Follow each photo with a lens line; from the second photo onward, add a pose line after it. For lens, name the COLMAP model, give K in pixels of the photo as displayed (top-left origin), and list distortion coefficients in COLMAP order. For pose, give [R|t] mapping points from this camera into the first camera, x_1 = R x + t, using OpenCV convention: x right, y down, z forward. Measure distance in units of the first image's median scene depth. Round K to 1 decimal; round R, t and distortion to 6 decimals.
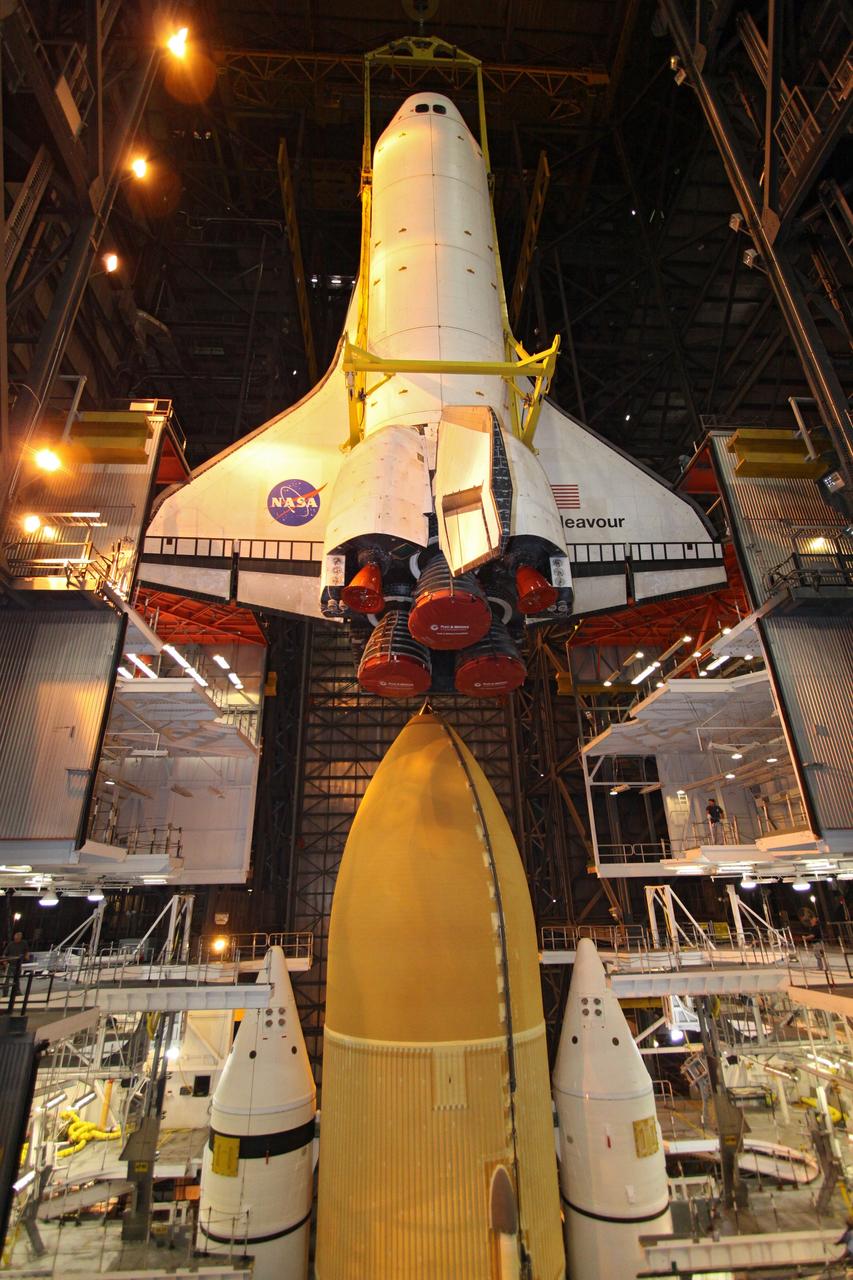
lens RADIAL K [[590.9, 0, 425.8], [0, 590.9, 638.6], [0, 0, 1]] dist [-0.011037, 0.001117]
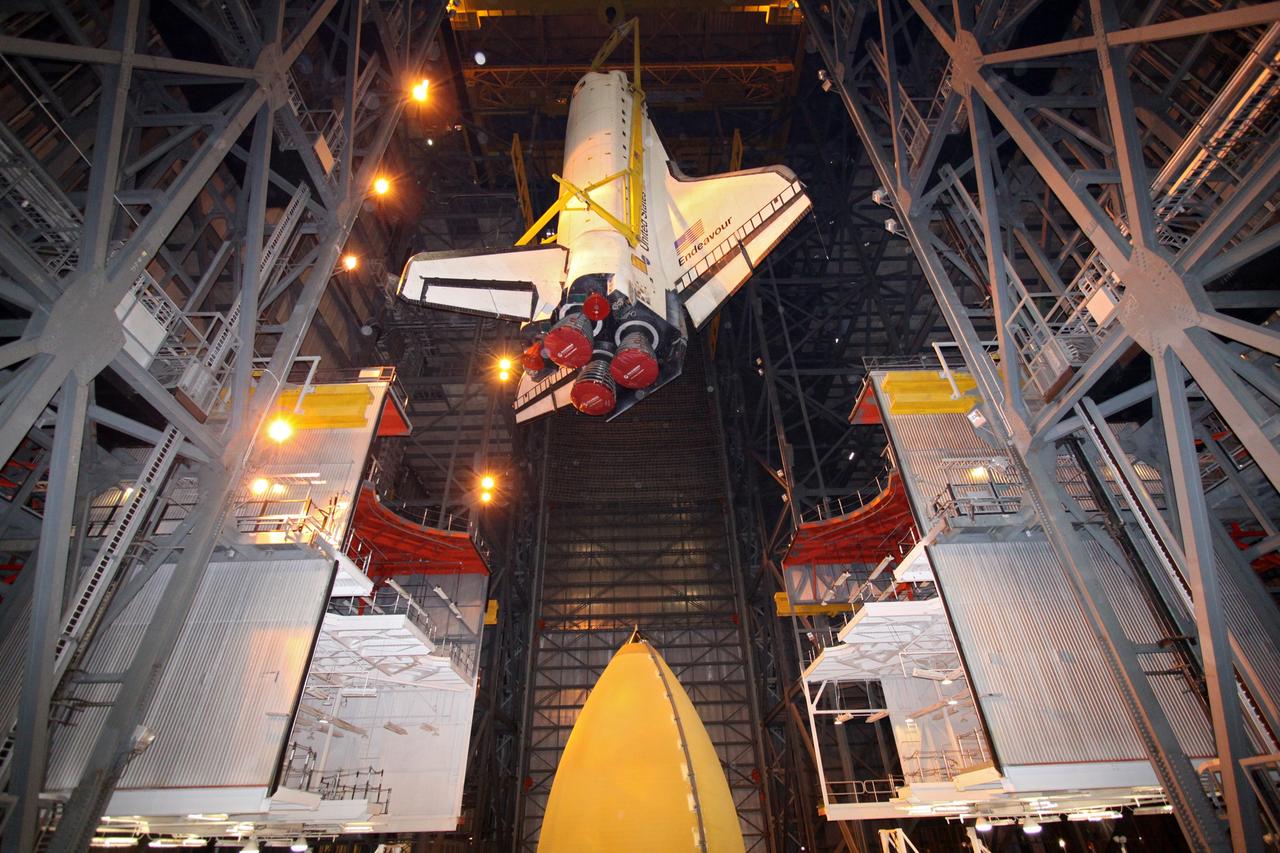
lens RADIAL K [[590.9, 0, 643.6], [0, 590.9, 424.6], [0, 0, 1]] dist [-0.011037, 0.001117]
pose [[0.998209, -0.039540, -0.044884, 0.138365], [0.029451, 0.977990, -0.206564, -0.051412], [0.052064, 0.204873, 0.977403, -0.115814]]
